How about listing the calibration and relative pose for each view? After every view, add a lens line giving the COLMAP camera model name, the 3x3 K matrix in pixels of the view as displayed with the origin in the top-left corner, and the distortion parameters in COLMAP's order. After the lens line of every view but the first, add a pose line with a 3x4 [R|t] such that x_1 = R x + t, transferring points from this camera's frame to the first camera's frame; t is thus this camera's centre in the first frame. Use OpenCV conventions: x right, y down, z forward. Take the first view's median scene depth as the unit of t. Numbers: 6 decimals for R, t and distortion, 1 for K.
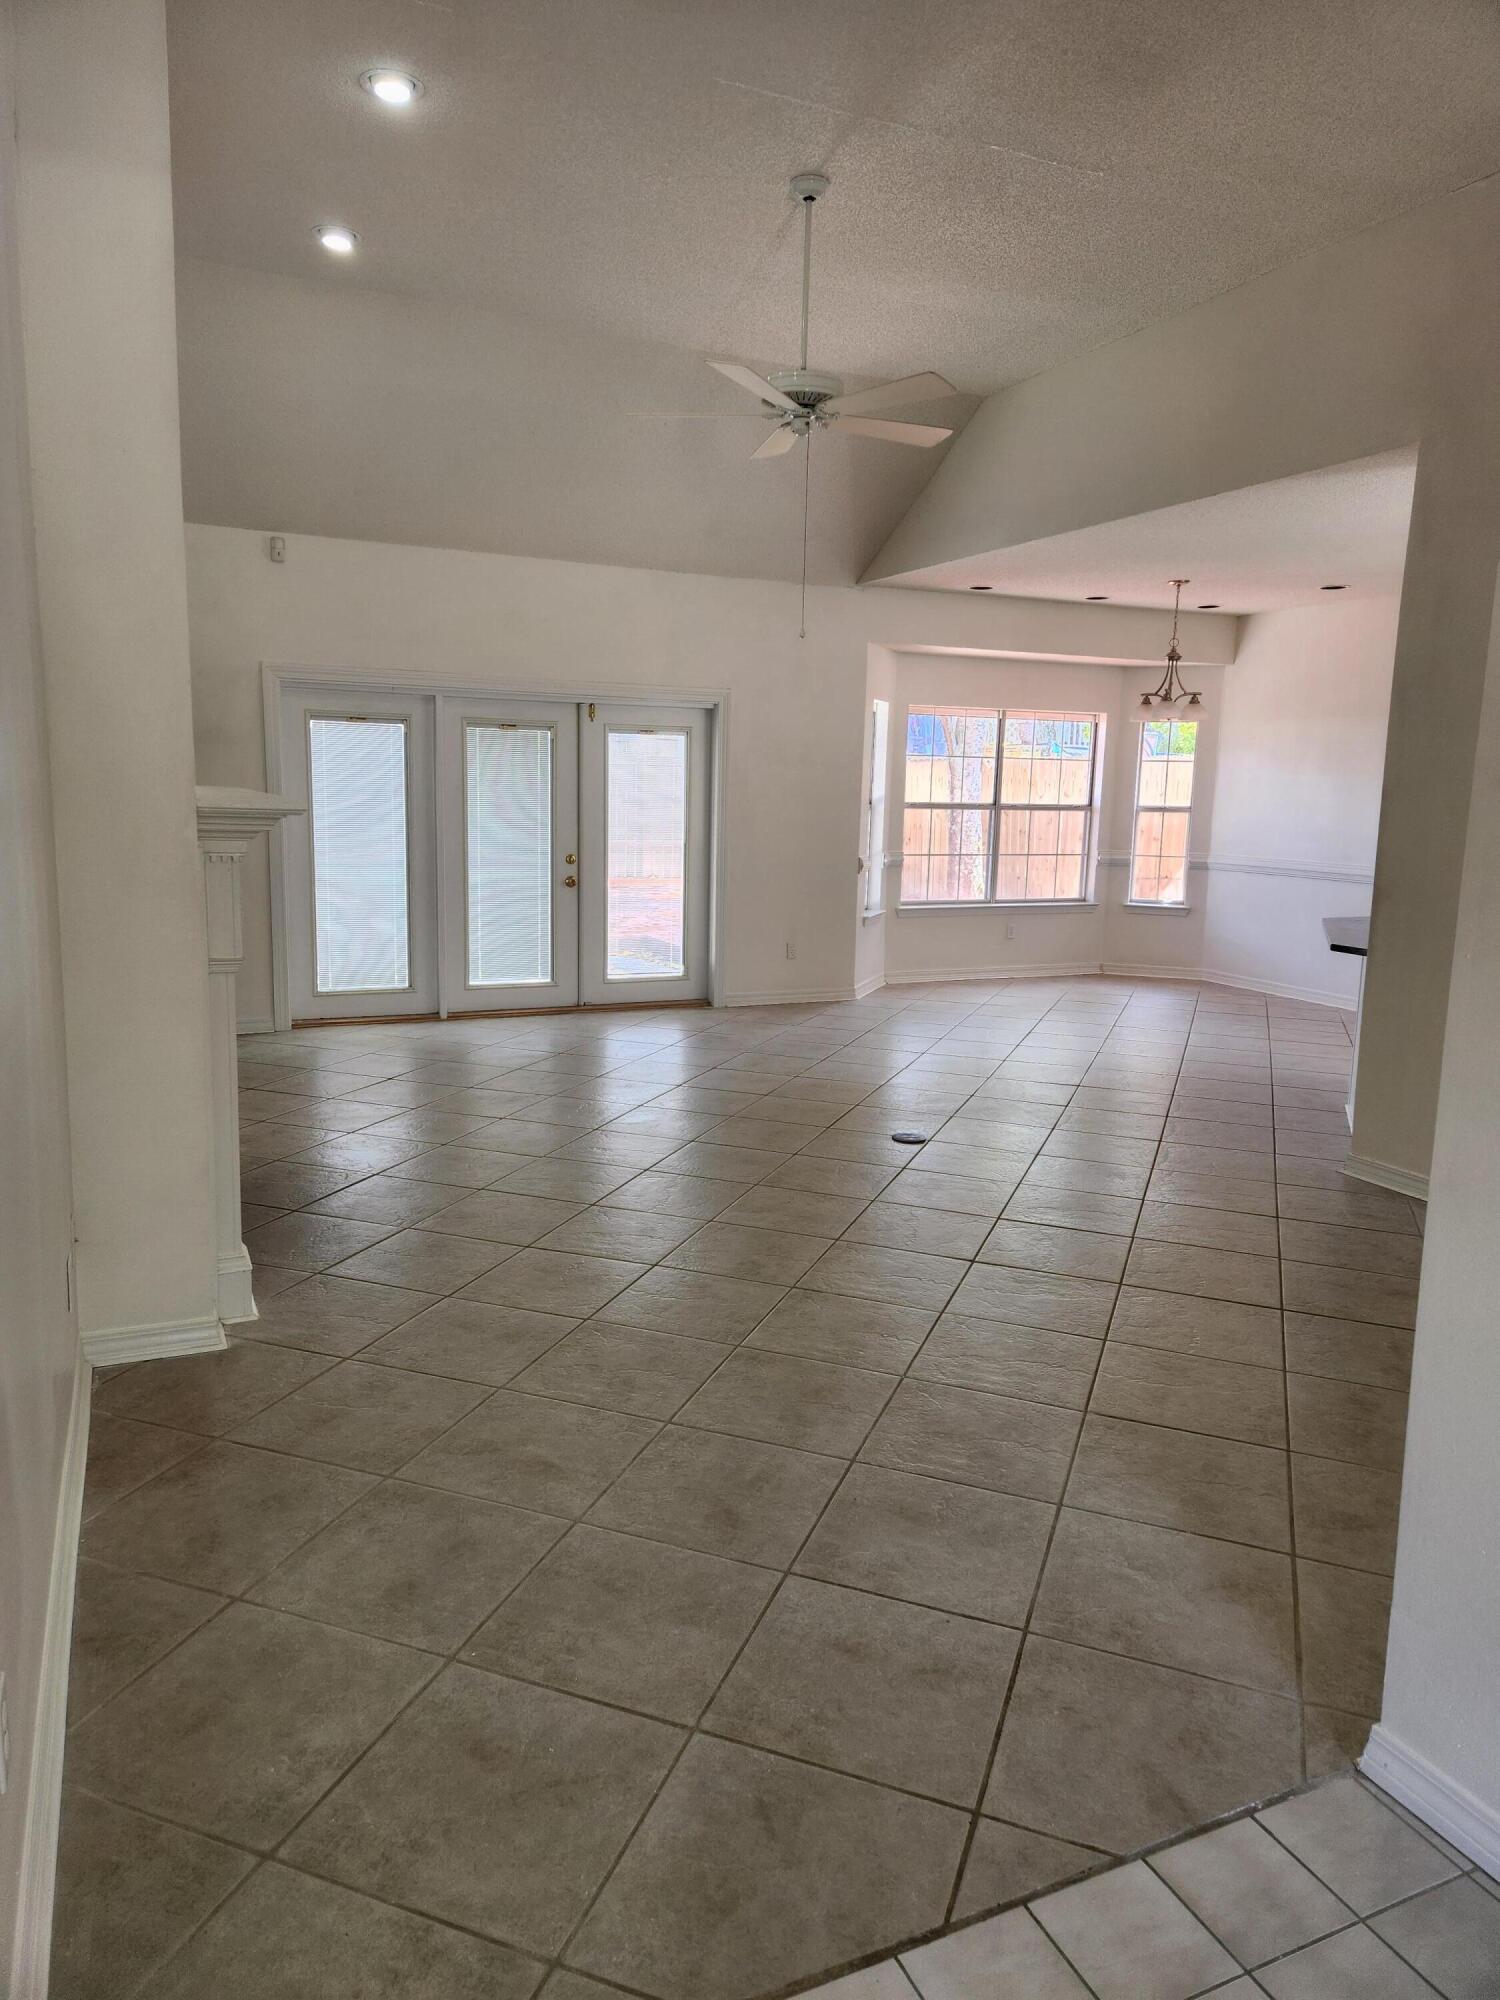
lens RADIAL K [[1327.1, 0, 756.0], [0, 1327.1, 988.1], [0, 0, 1]] dist [0.087611, -0.064114]
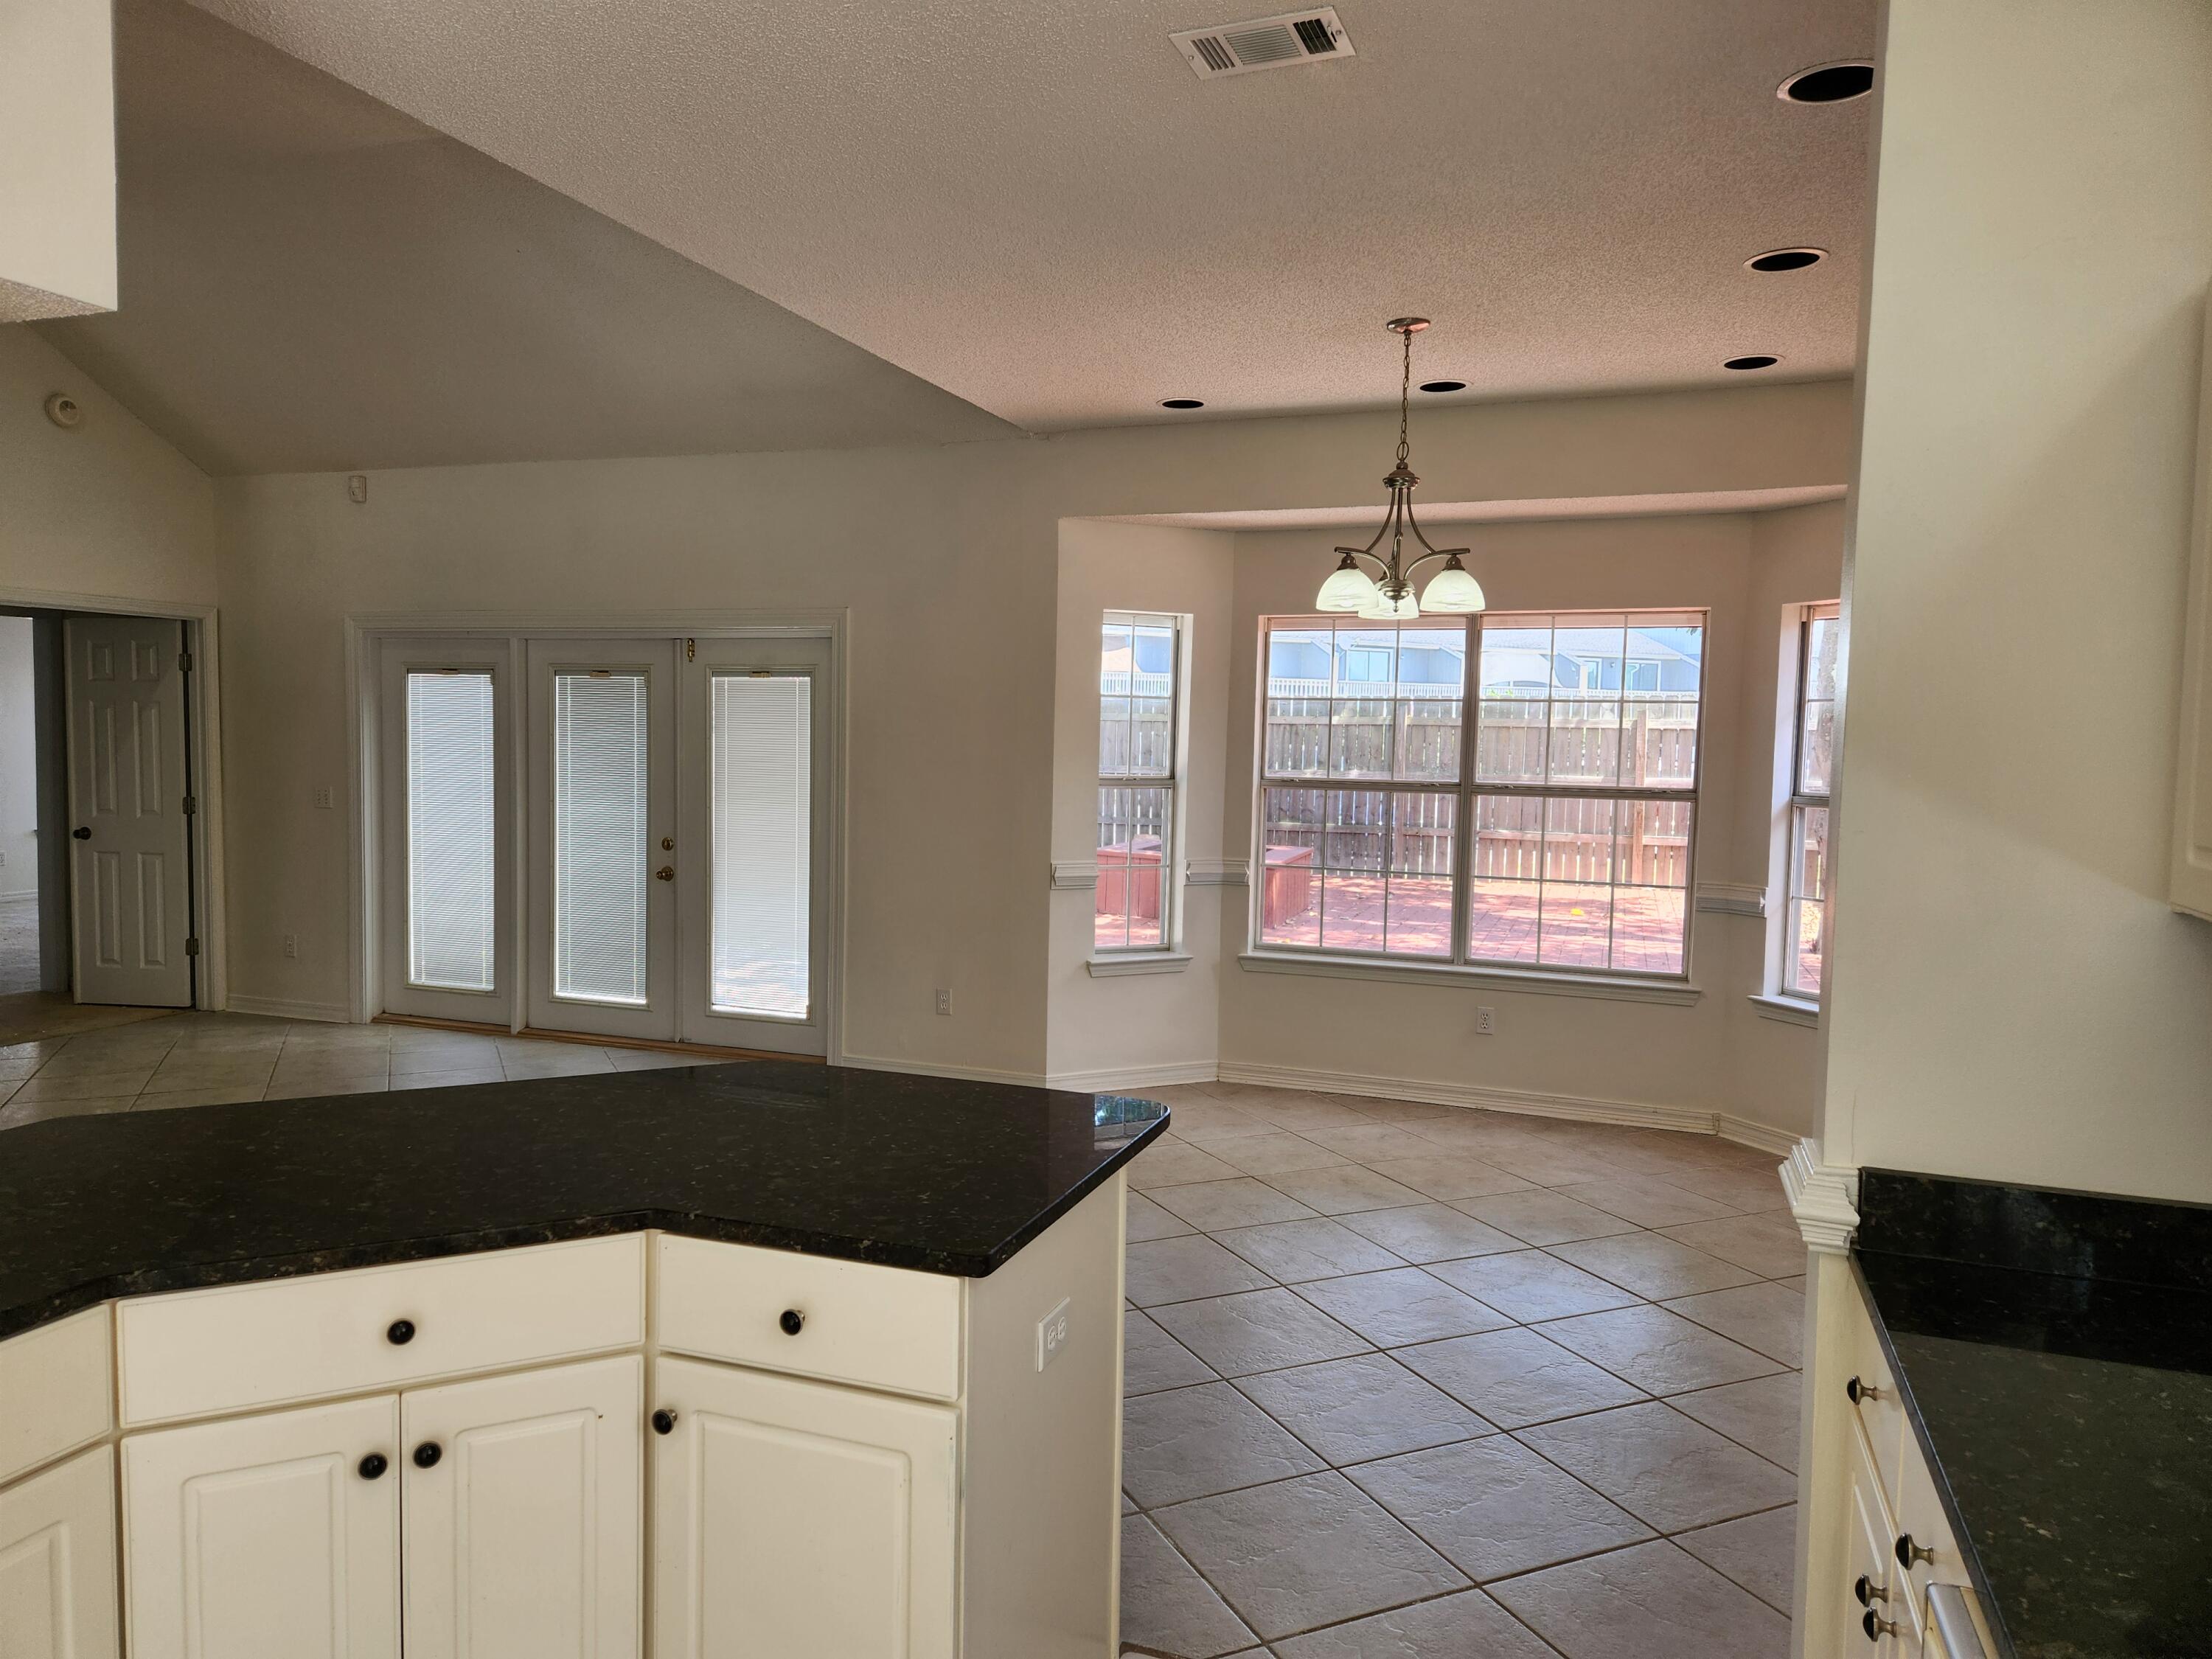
lens RADIAL K [[1467.8, 0, 1080.3], [0, 1467.8, 828.6], [0, 0, 1]] dist [0.087611, -0.064114]
pose [[0.705883, 0.035947, -0.707415, 0.612853], [-0.111916, 0.991827, -0.061274, -0.080225], [0.699431, 0.122423, 0.704137, 0.574617]]
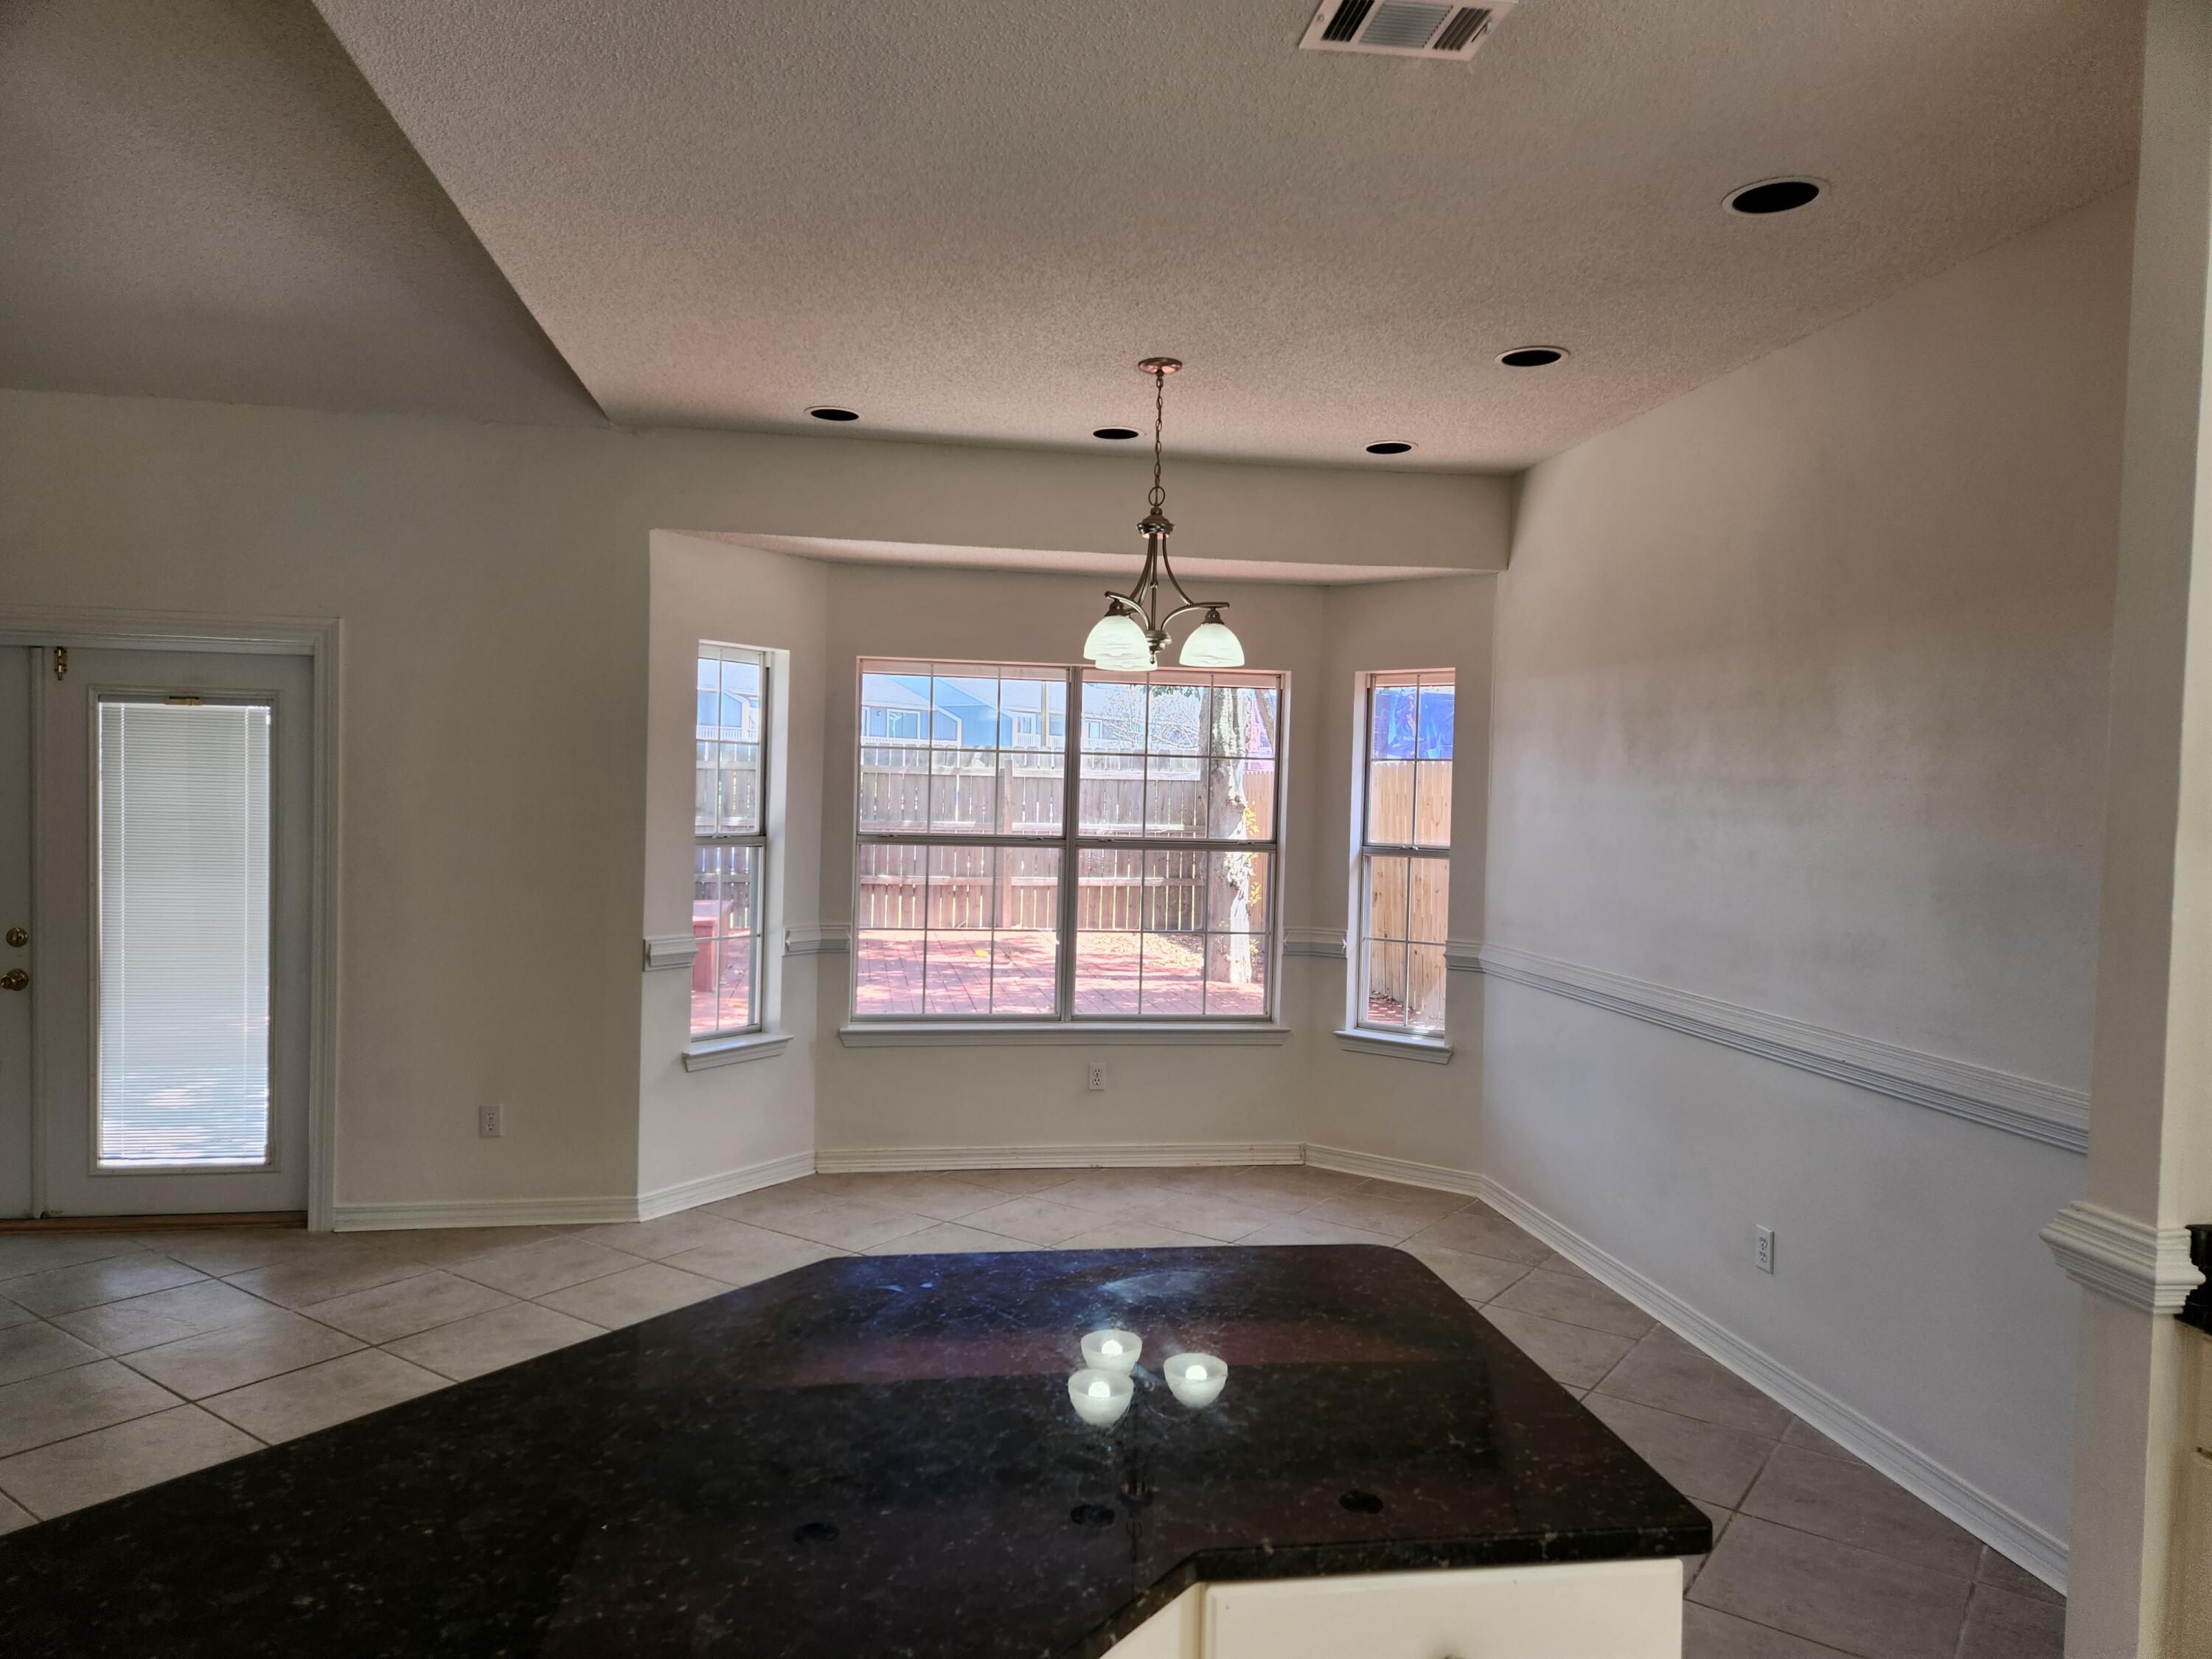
lens RADIAL K [[1461.2, 0, 1102.2], [0, 1461.2, 837.9], [0, 0, 1]] dist [0.082091, -0.060156]
pose [[0.962850, 0.007803, -0.269924, 0.433328], [-0.042782, 0.991366, -0.123950, -0.080473], [0.266626, 0.130893, 0.954870, 0.542398]]
